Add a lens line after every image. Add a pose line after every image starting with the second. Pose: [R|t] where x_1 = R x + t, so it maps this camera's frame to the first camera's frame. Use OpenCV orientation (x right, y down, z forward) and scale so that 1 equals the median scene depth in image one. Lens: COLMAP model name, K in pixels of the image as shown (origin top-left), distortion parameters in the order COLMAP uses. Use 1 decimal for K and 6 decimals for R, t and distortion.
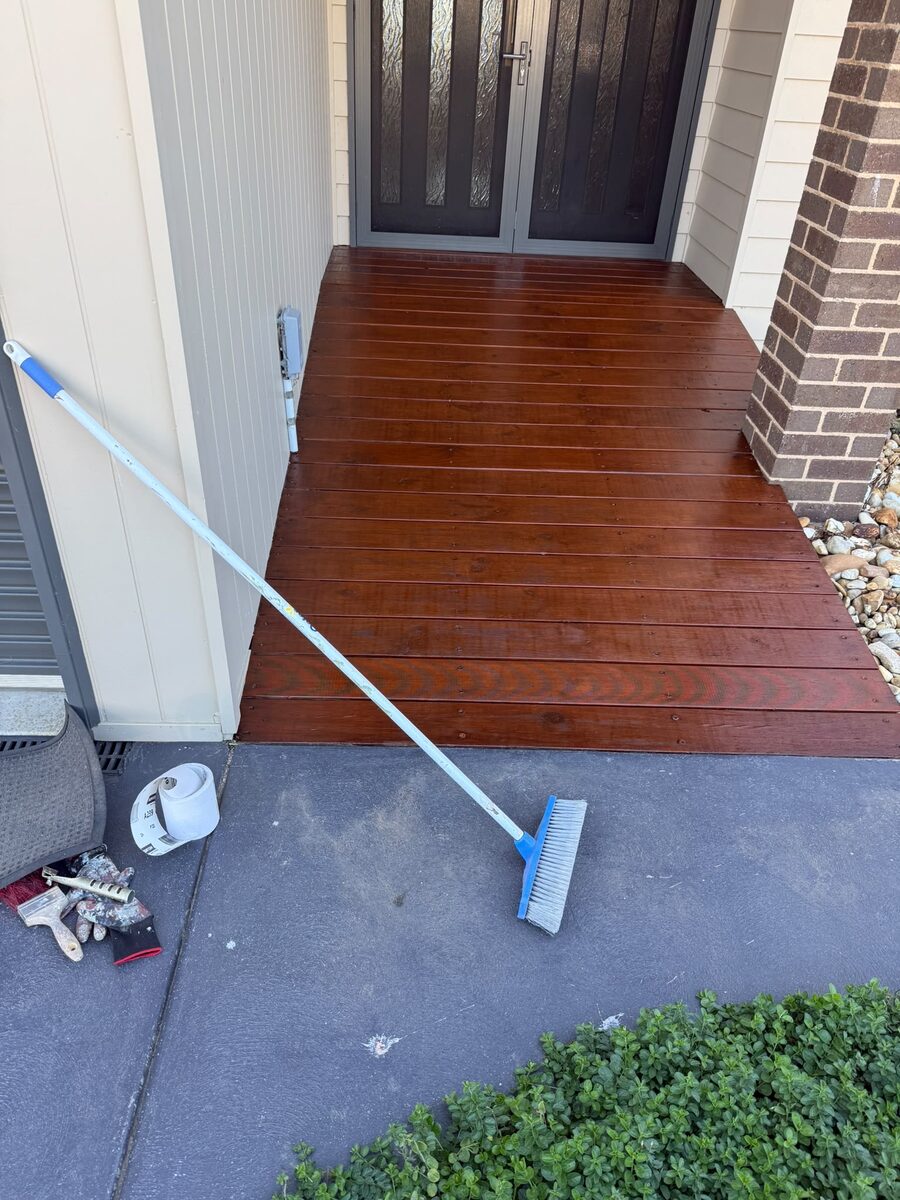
lens RADIAL K [[850.0, 0, 449.0], [0, 850.0, 603.2], [0, 0, 1]] dist [-0.003616, -0.007582]
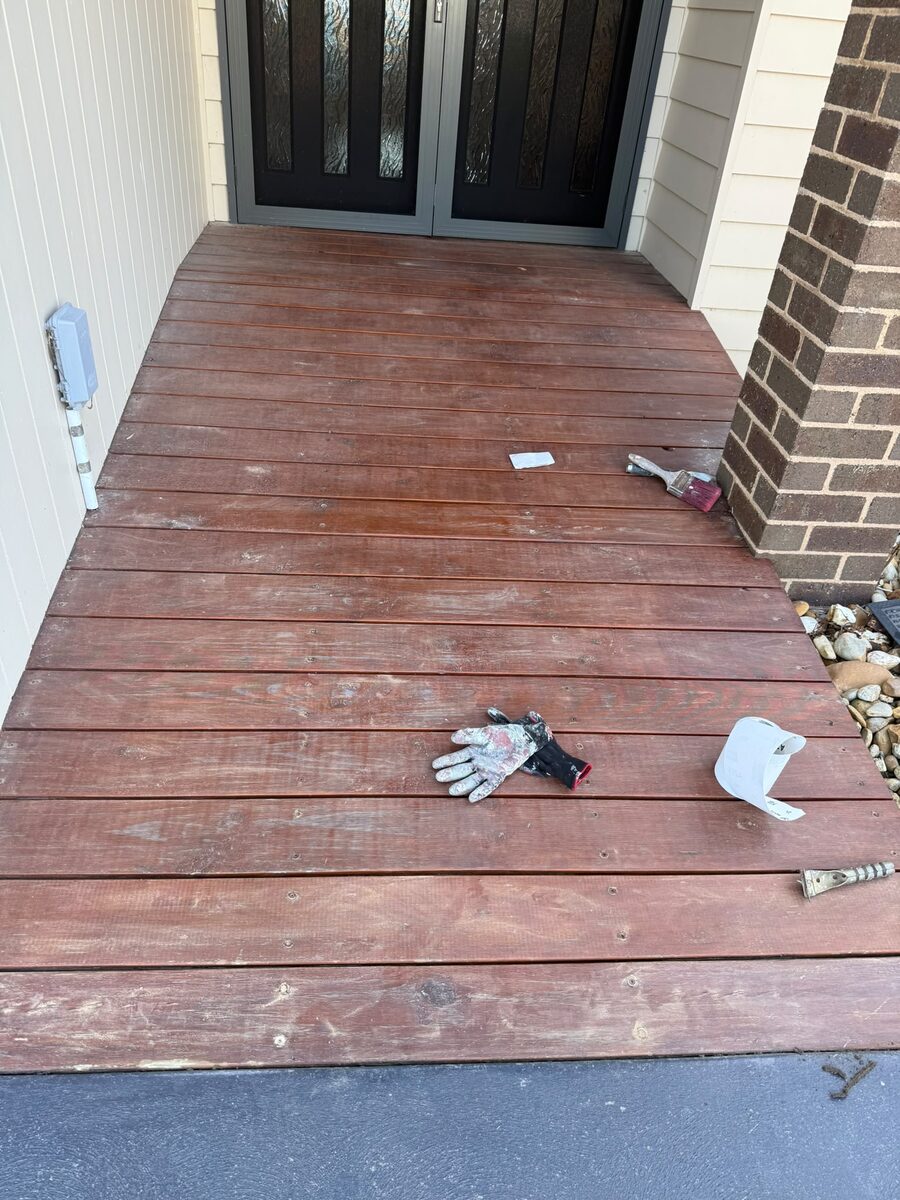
lens RADIAL K [[850.0, 0, 448.7], [0, 850.0, 597.3], [0, 0, 1]] dist [-0.003616, -0.007582]
pose [[0.998643, 0.000267, 0.052085, 0.077476], [-0.000774, 0.999952, 0.009719, -0.117431], [-0.052080, -0.009746, 0.998595, 0.292845]]
